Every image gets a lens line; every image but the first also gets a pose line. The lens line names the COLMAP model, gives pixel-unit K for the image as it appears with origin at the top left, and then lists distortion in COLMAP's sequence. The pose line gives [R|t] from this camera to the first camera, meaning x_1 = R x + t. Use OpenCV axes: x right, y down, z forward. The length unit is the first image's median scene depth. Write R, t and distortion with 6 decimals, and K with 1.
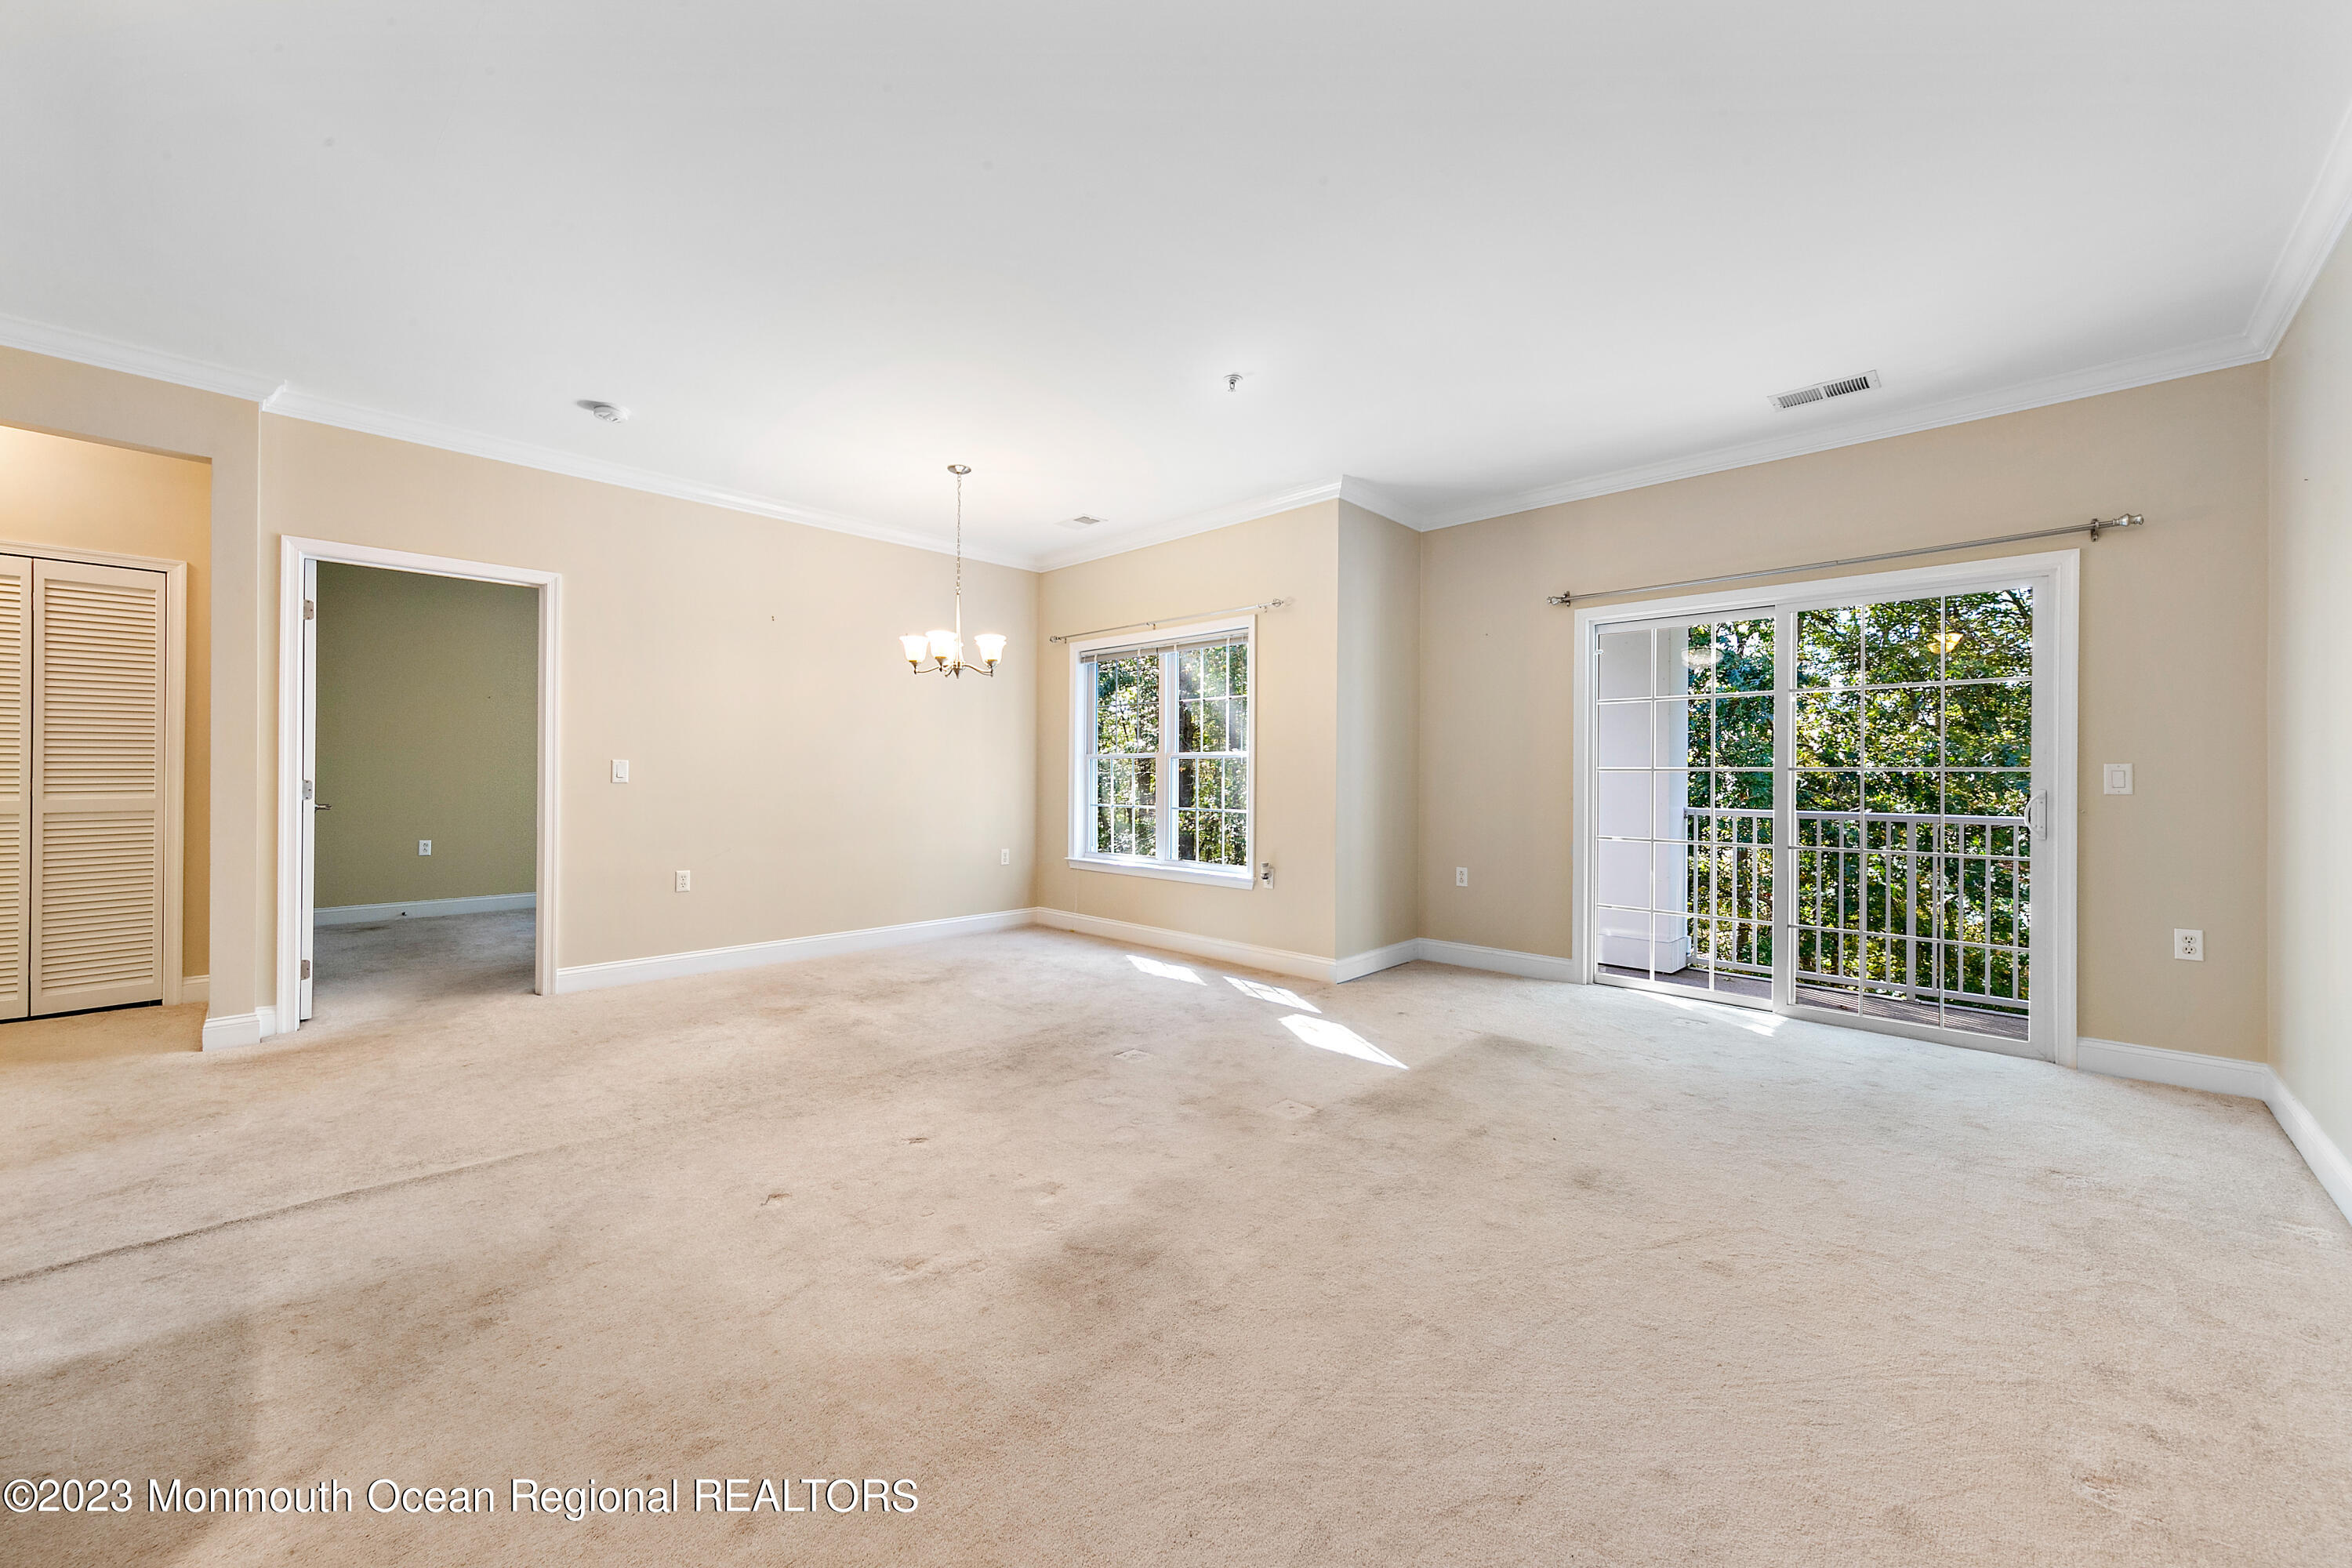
lens RADIAL K [[887.6, 0, 1178.5], [0, 887.6, 780.6], [0, 0, 1]] dist [0.002370, 0.000057]
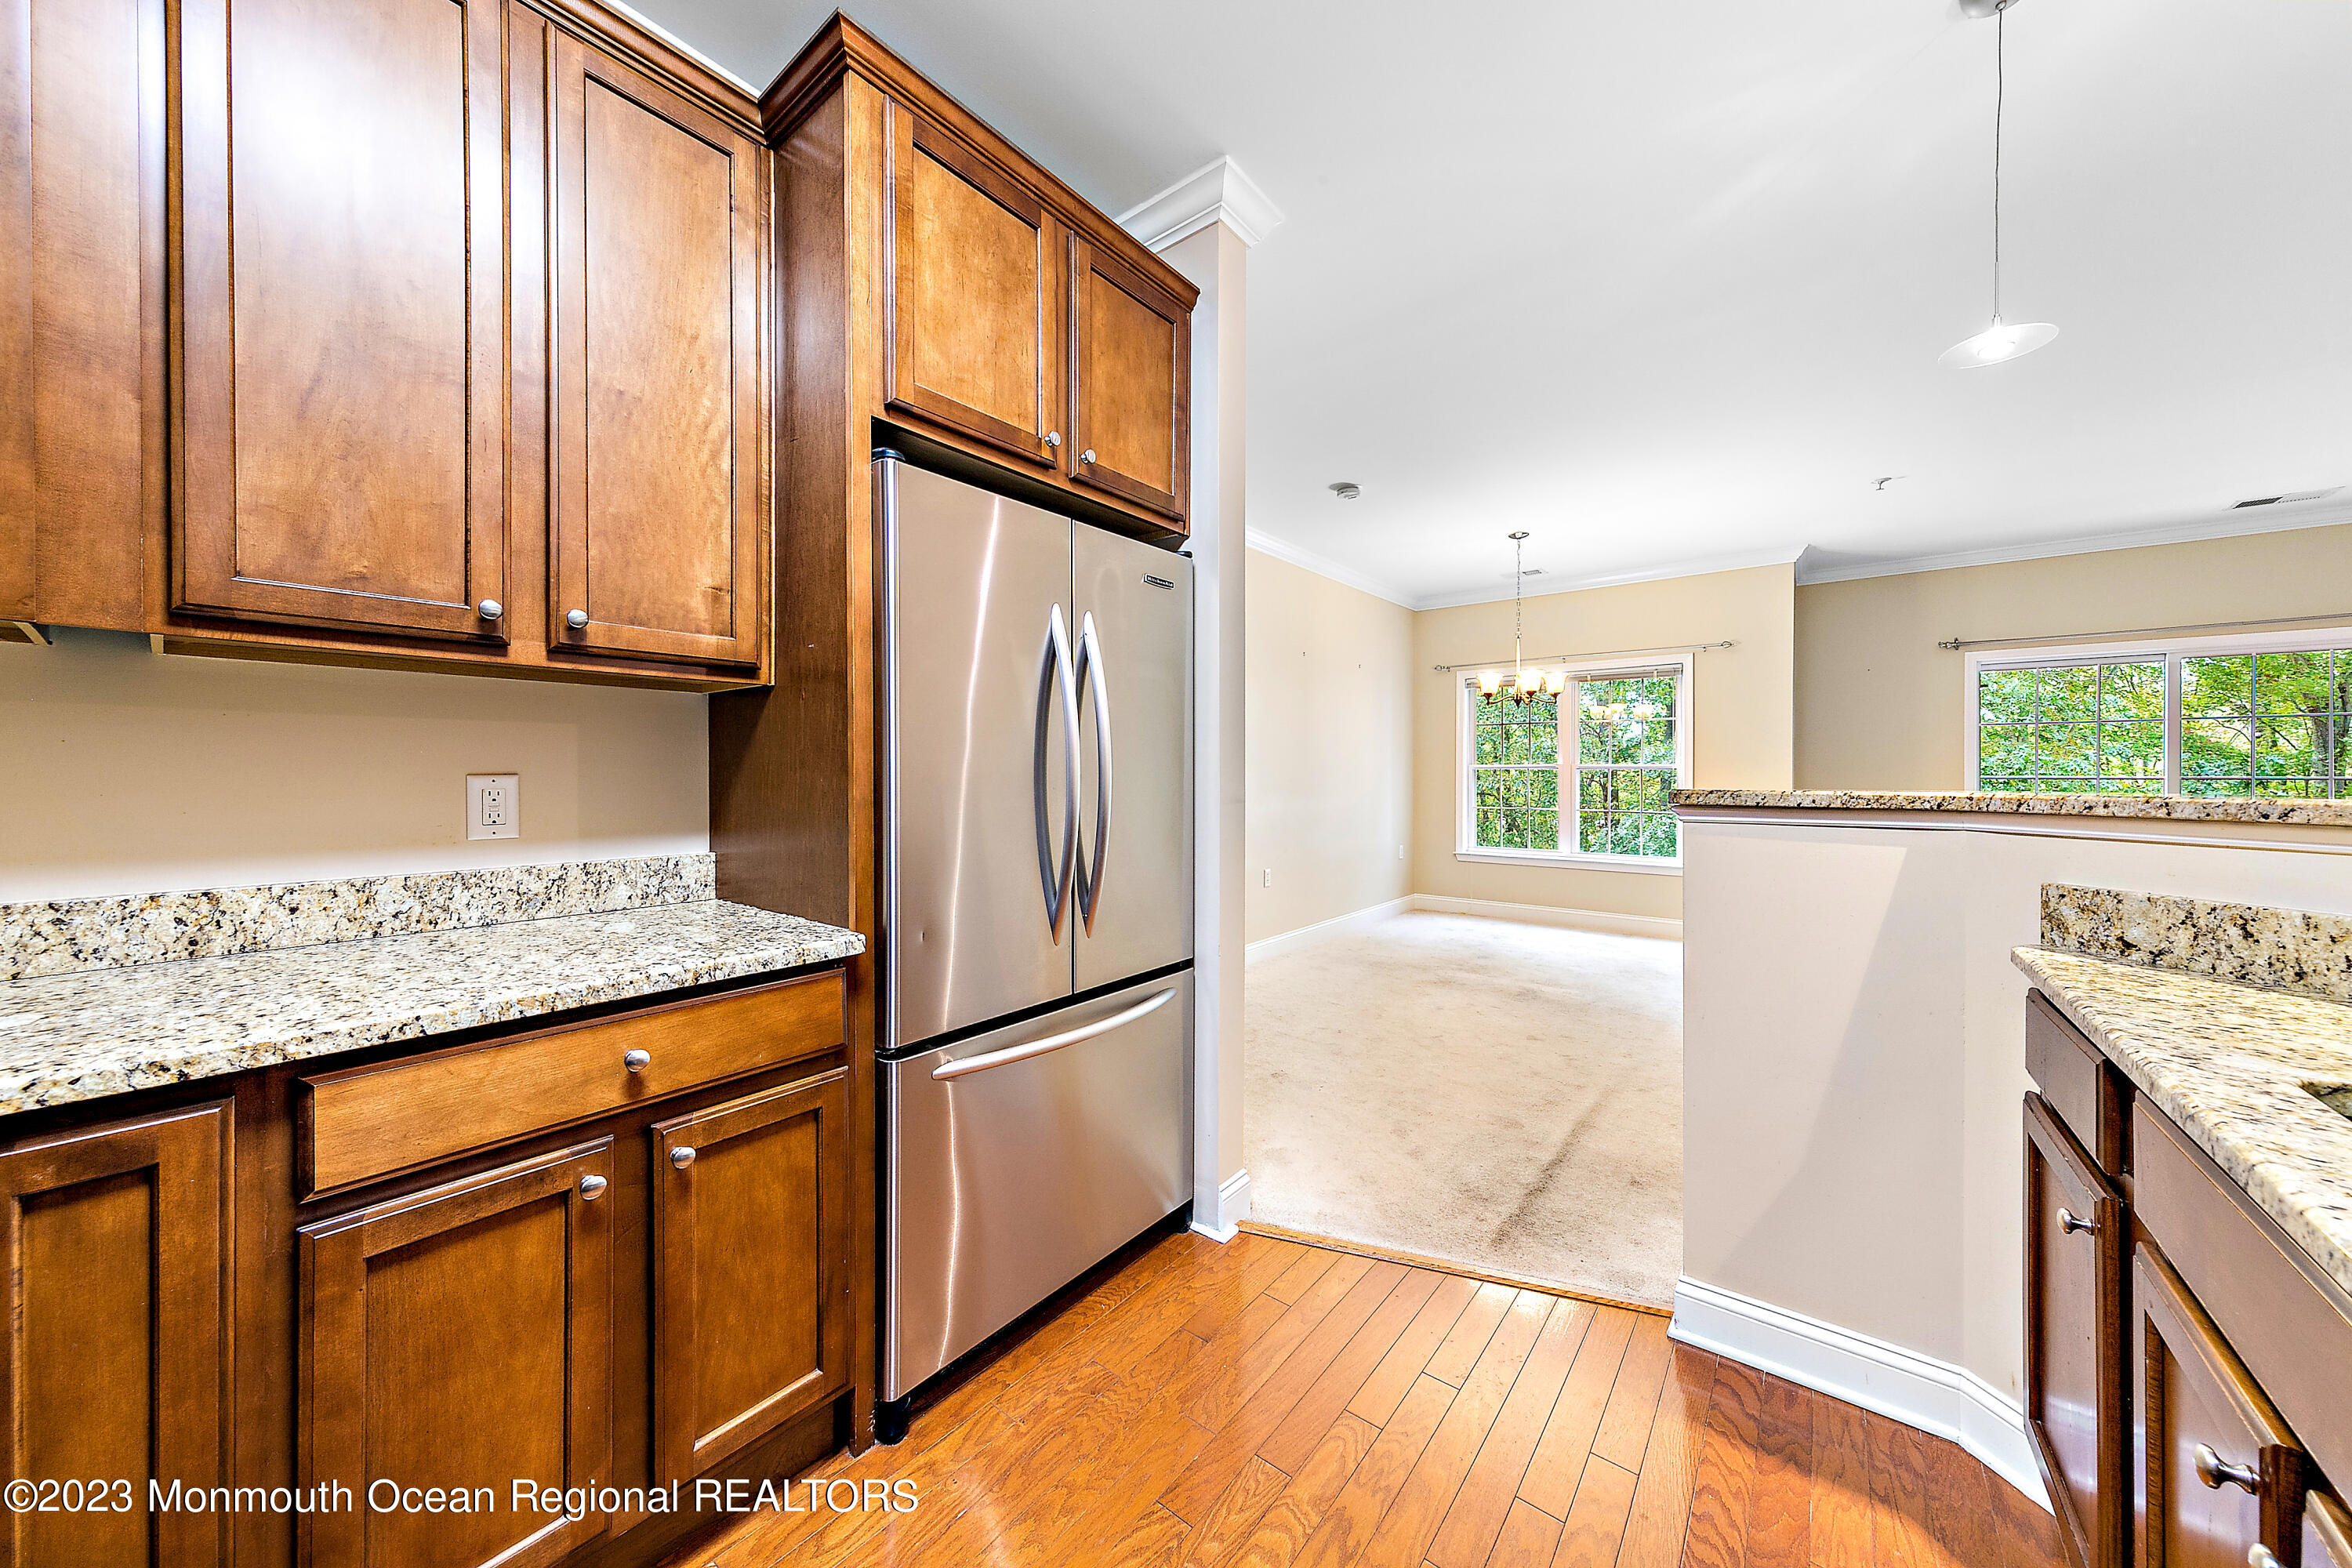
lens RADIAL K [[798.6, 0, 1176.1], [0, 798.6, 773.2], [0, 0, 1]] dist [0.007139, 0.000783]
pose [[0.996337, -0.006105, 0.085297, -0.750798], [0.006058, 0.999981, 0.000816, -0.025829], [-0.085301, -0.000297, 0.996355, -0.053117]]
